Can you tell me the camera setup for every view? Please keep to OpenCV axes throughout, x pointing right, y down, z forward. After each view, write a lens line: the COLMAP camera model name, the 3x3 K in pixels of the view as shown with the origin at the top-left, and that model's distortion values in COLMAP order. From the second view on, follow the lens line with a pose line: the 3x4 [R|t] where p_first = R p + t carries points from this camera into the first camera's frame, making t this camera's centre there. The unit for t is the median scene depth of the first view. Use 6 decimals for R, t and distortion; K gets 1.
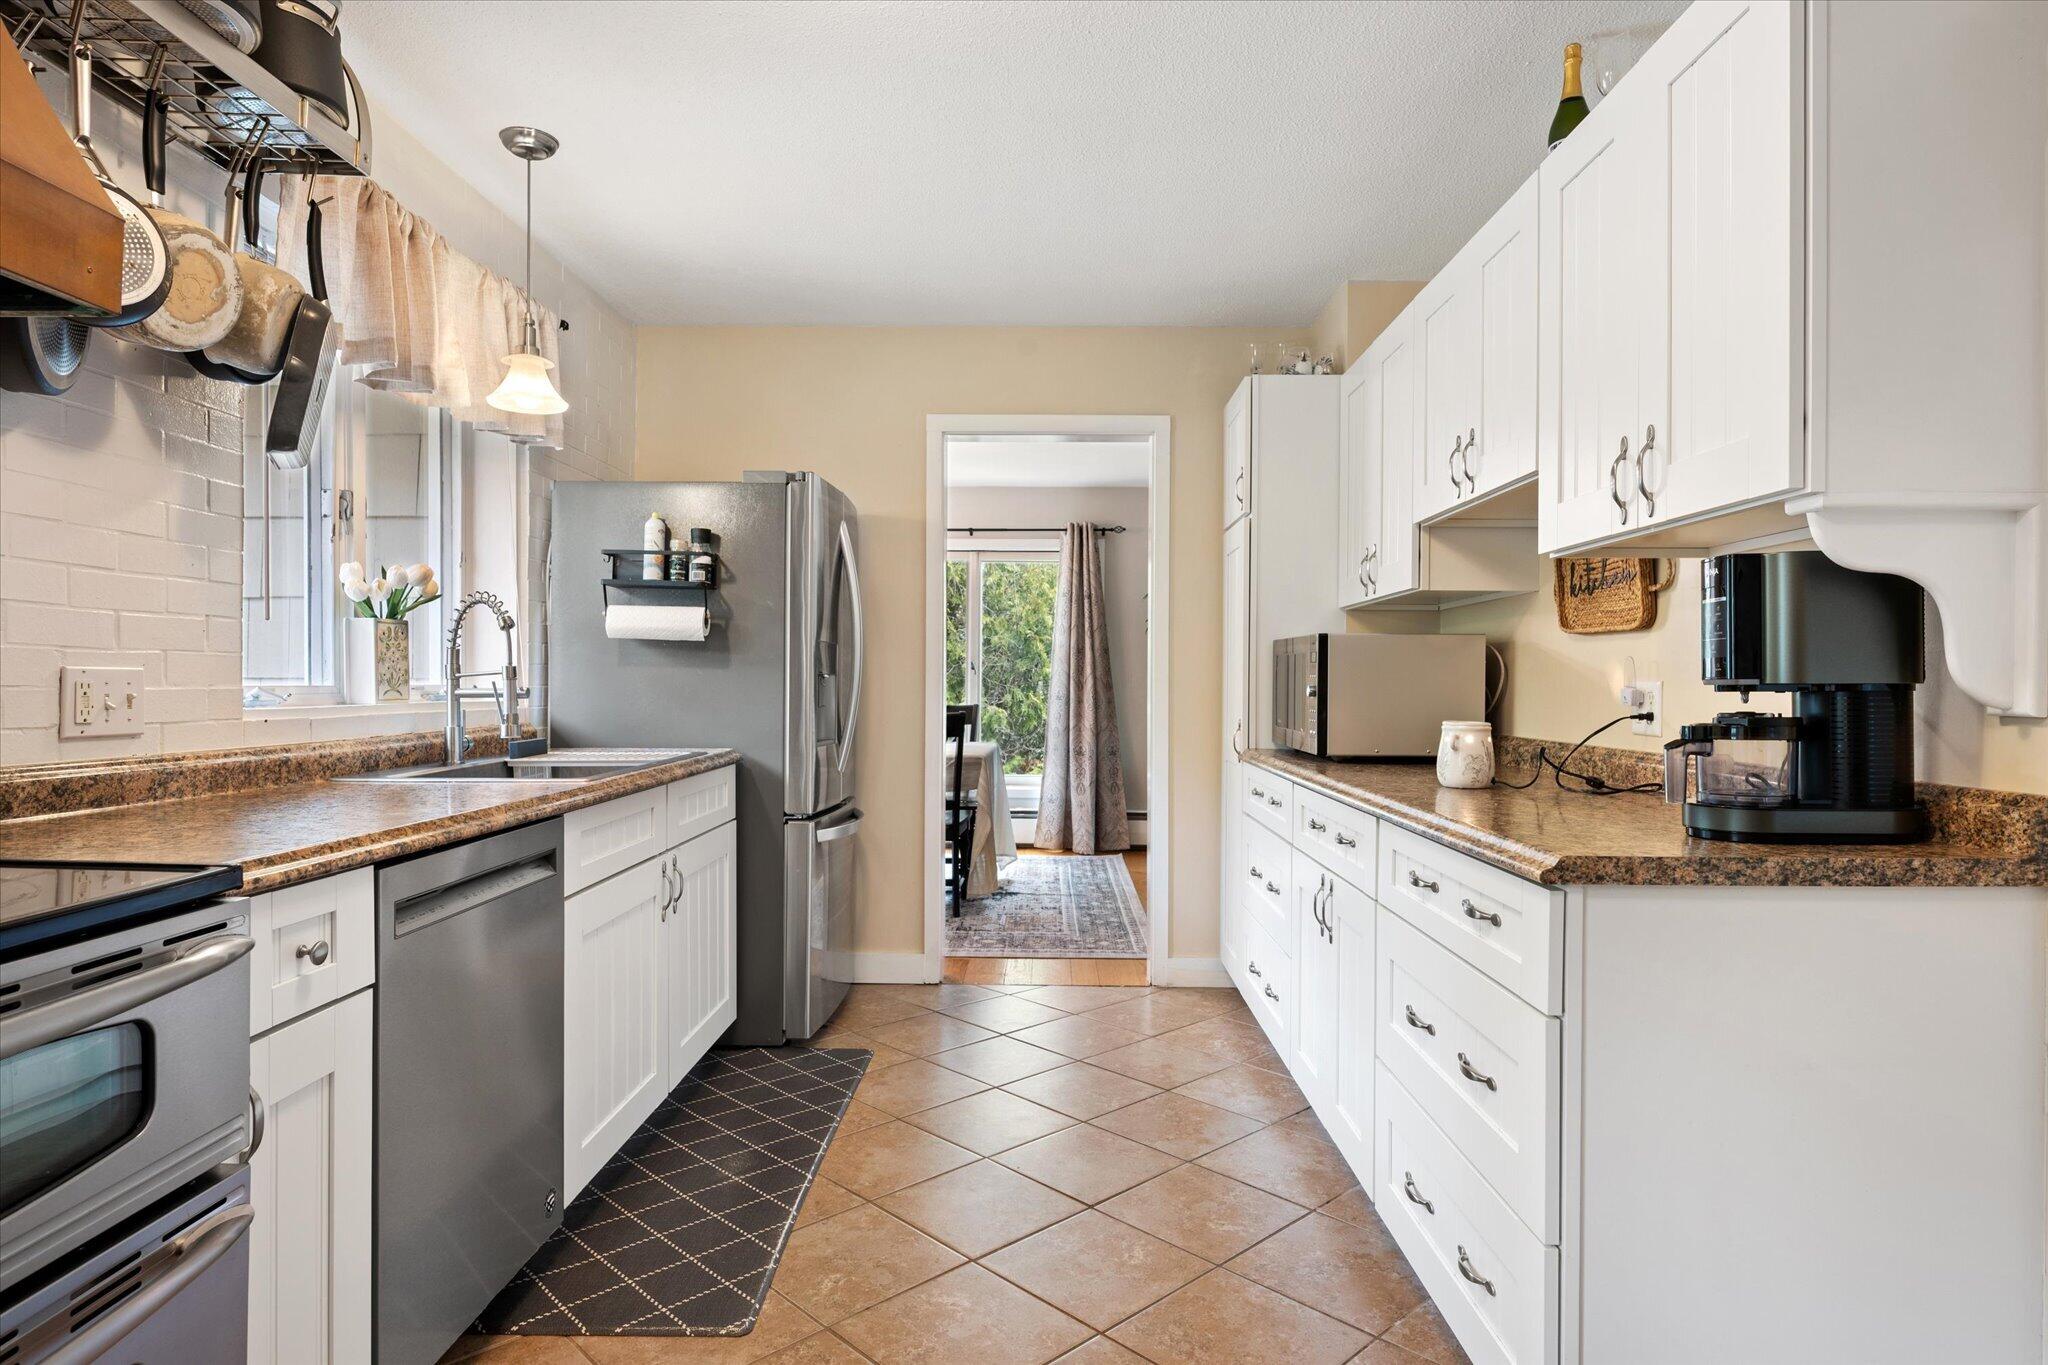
lens RADIAL K [[1152.5, 0, 1011.8], [0, 1152.5, 687.8], [0, 0, 1]] dist [0.003469, 0.000102]
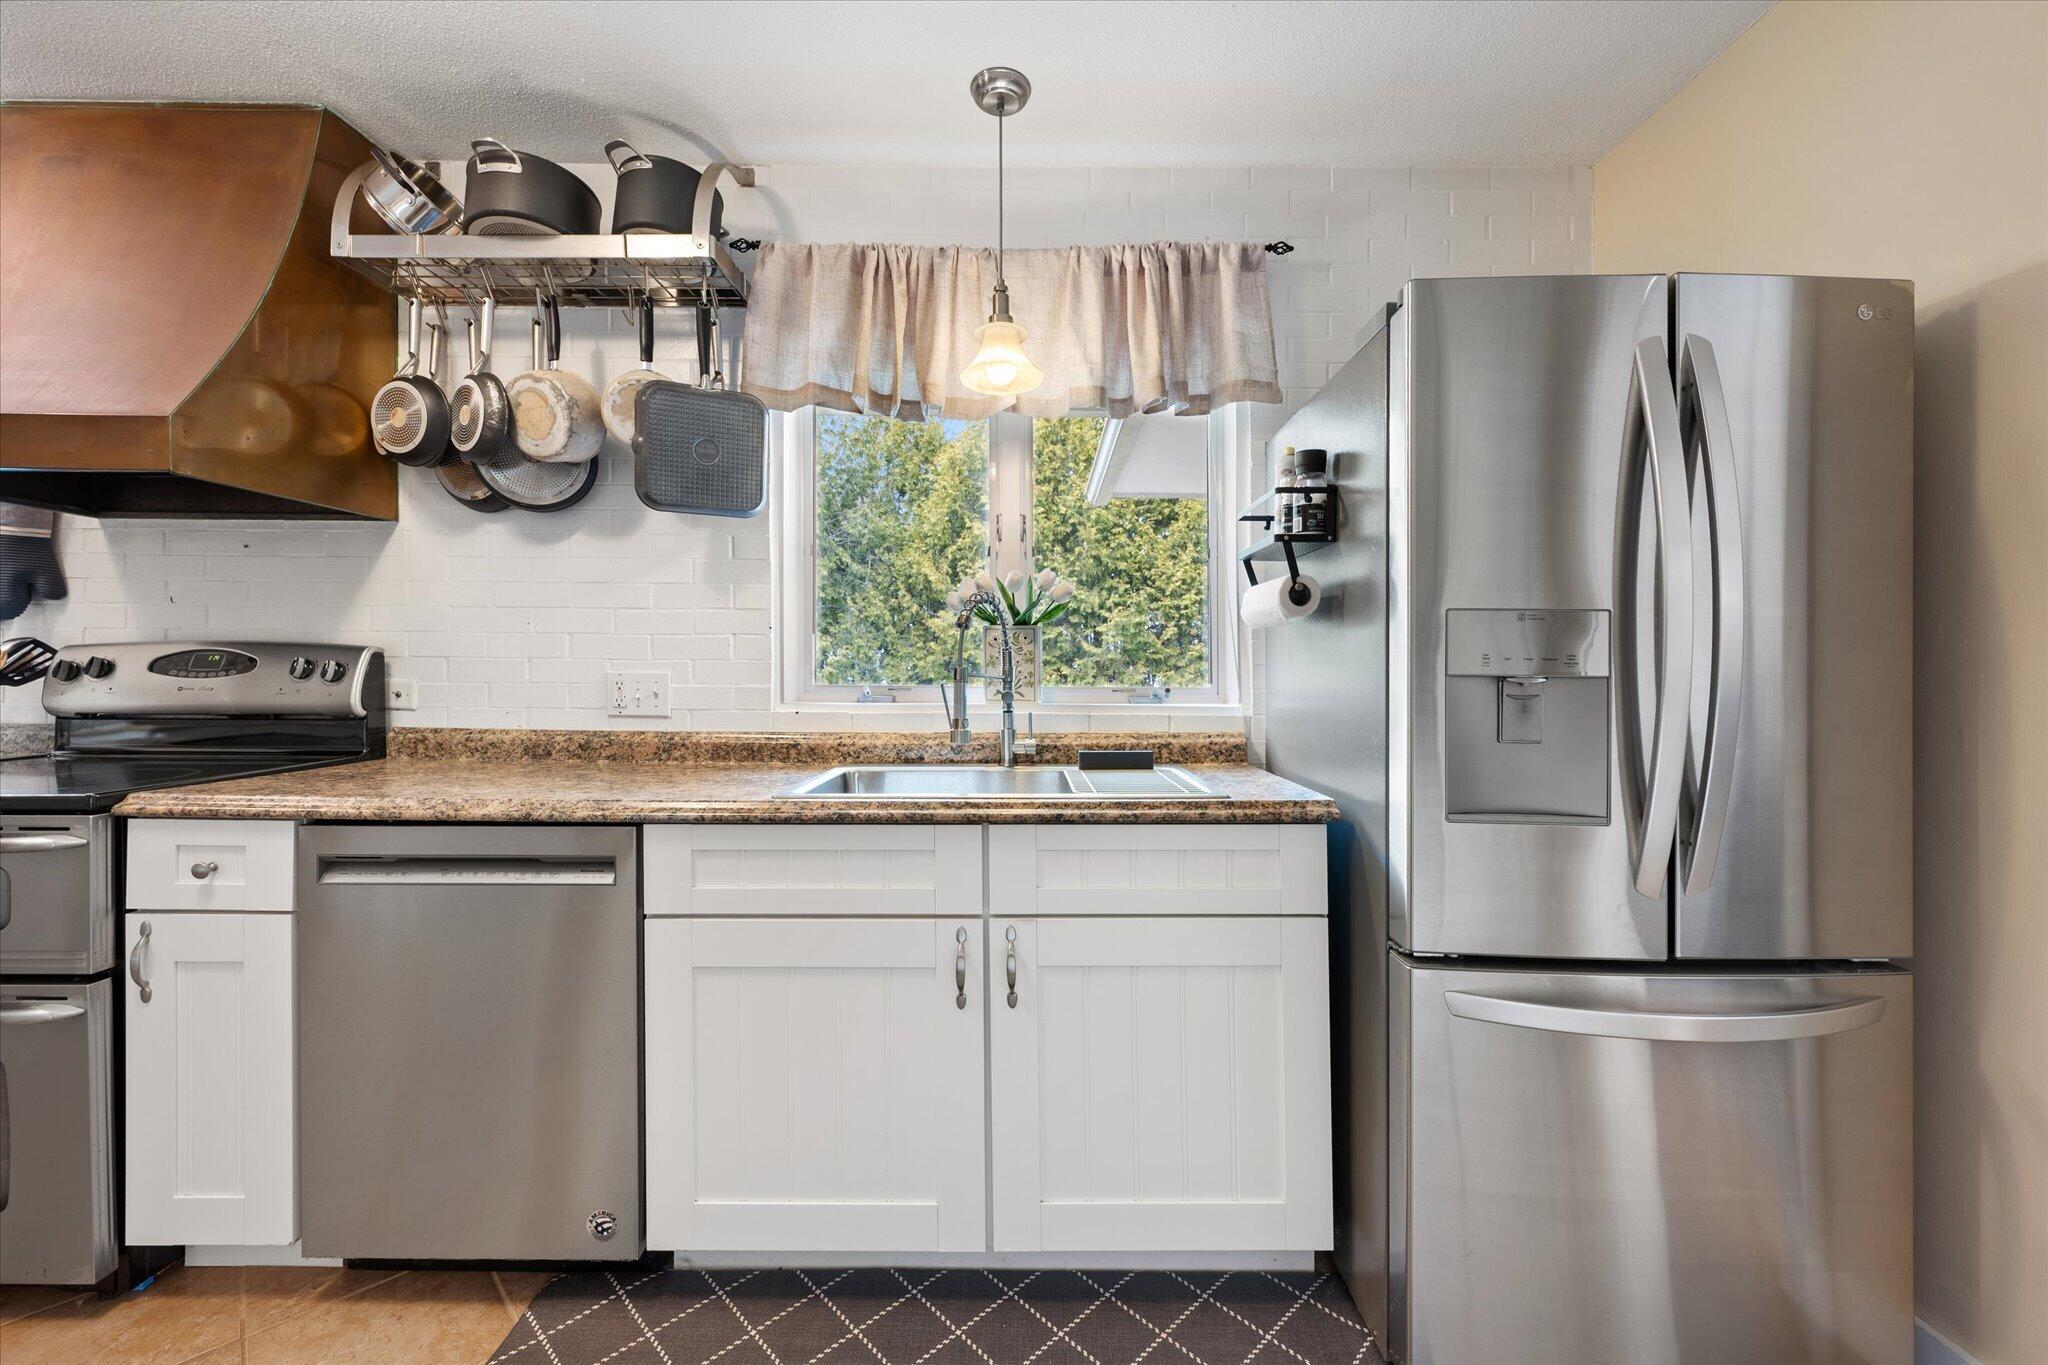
lens RADIAL K [[809.4, 0, 1022.5], [0, 809.4, 674.3], [0, 0, 1]] dist [0.001472, -0.000191]
pose [[0.027654, -0.005009, -0.999605, 0.244566], [-0.012899, 0.999902, -0.005367, -0.011698], [0.999534, 0.013042, 0.027587, 1.127801]]
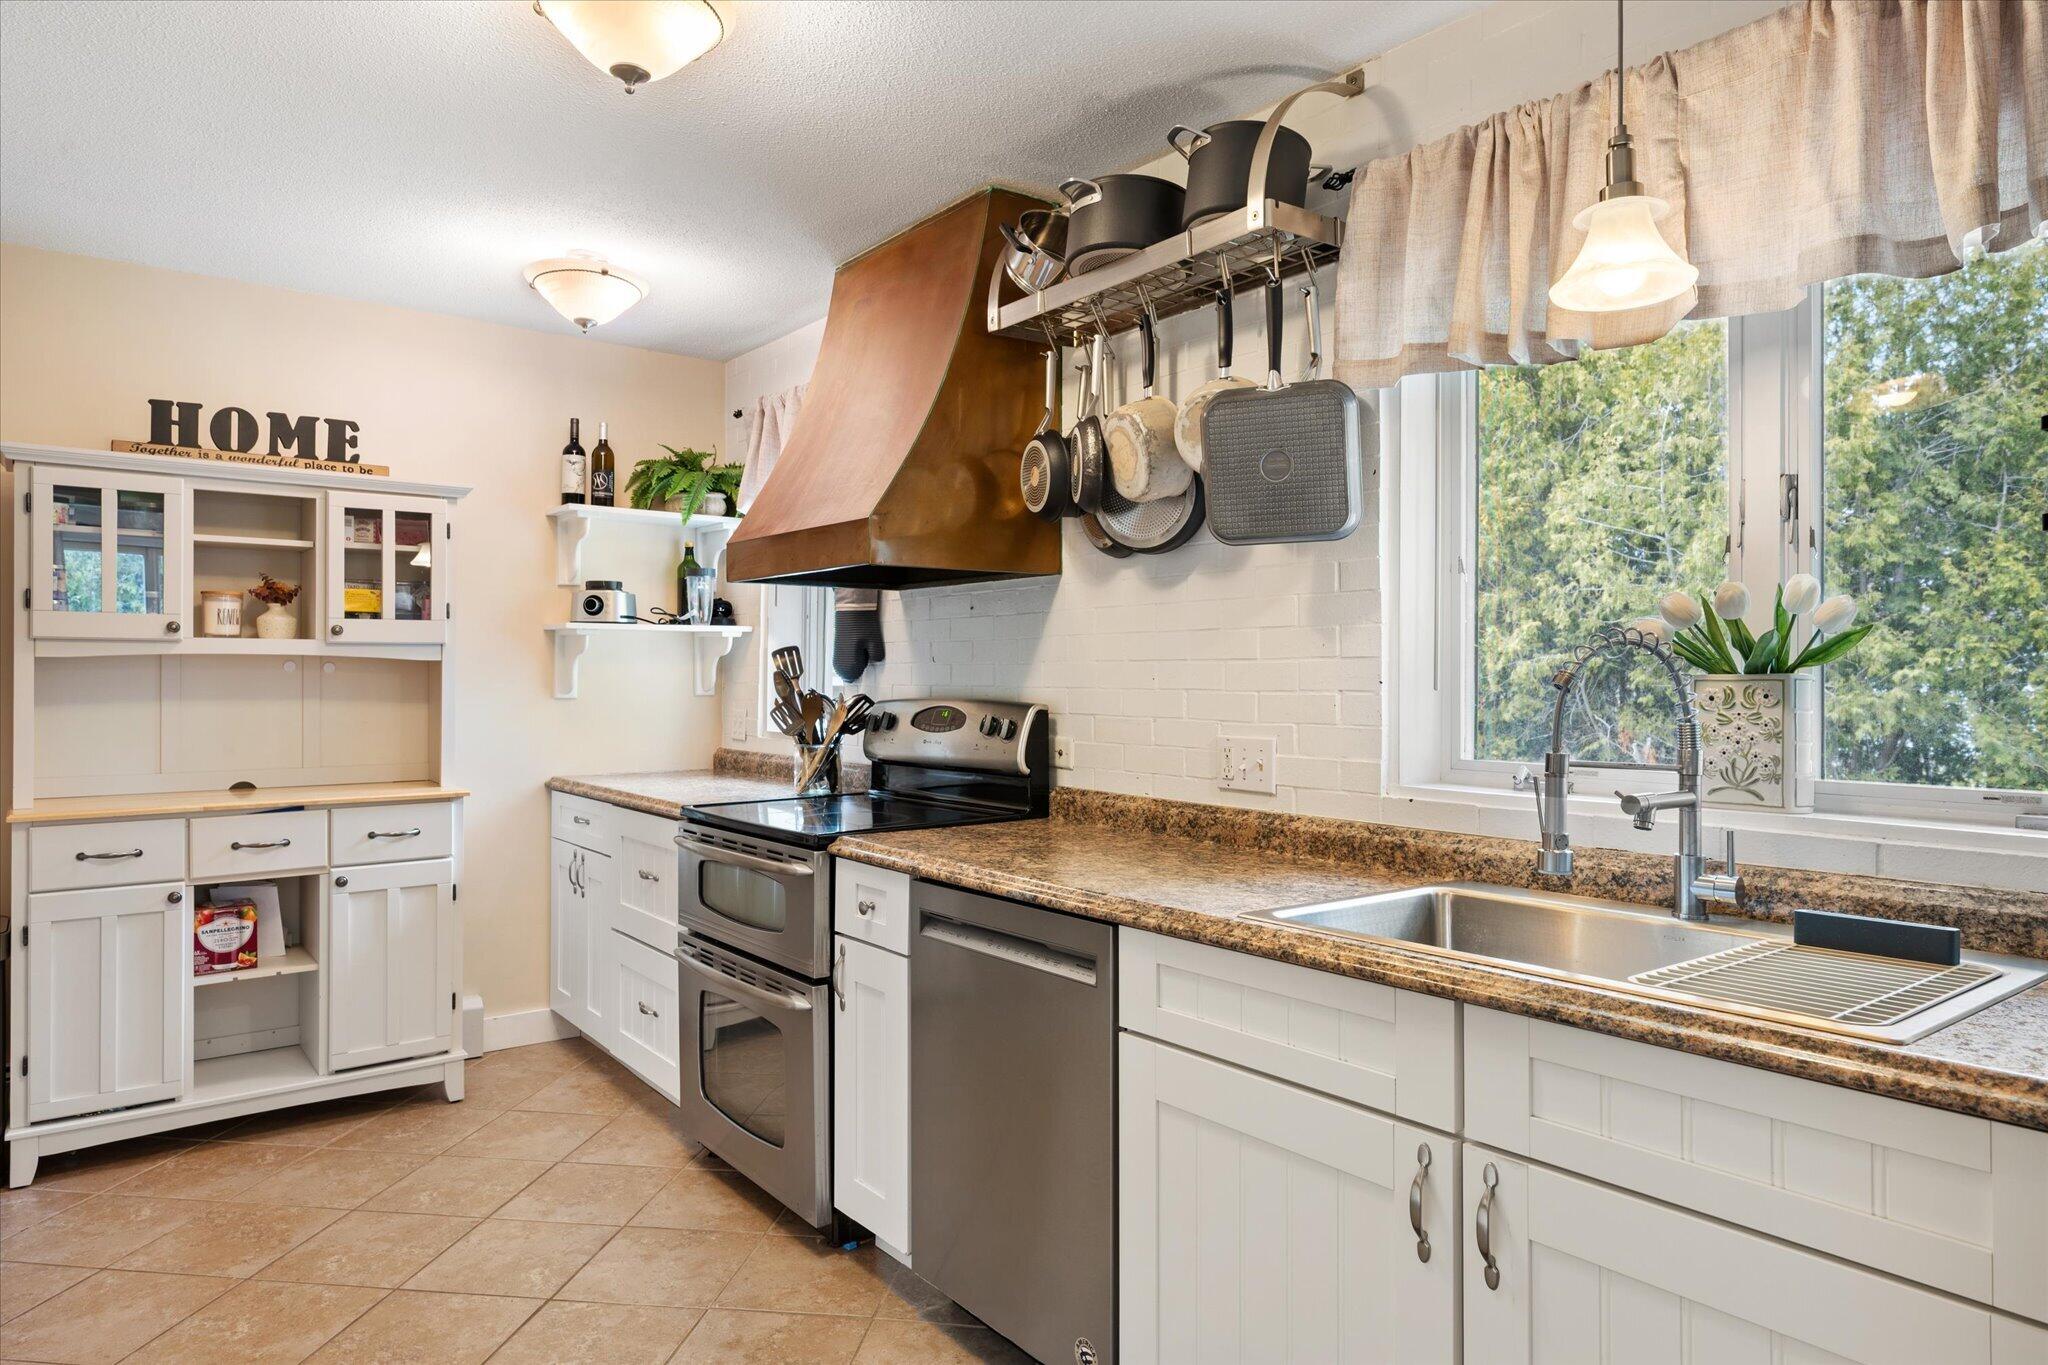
lens RADIAL K [[1240.7, 0, 1041.8], [0, 1240.7, 679.4], [0, 0, 1]] dist [-0.002537, 0.002712]
pose [[-0.768589, -0.010038, -0.639664, 0.202355], [-0.012492, 0.999922, -0.000681, -0.058883], [0.639621, 0.007467, -0.768654, 1.448254]]
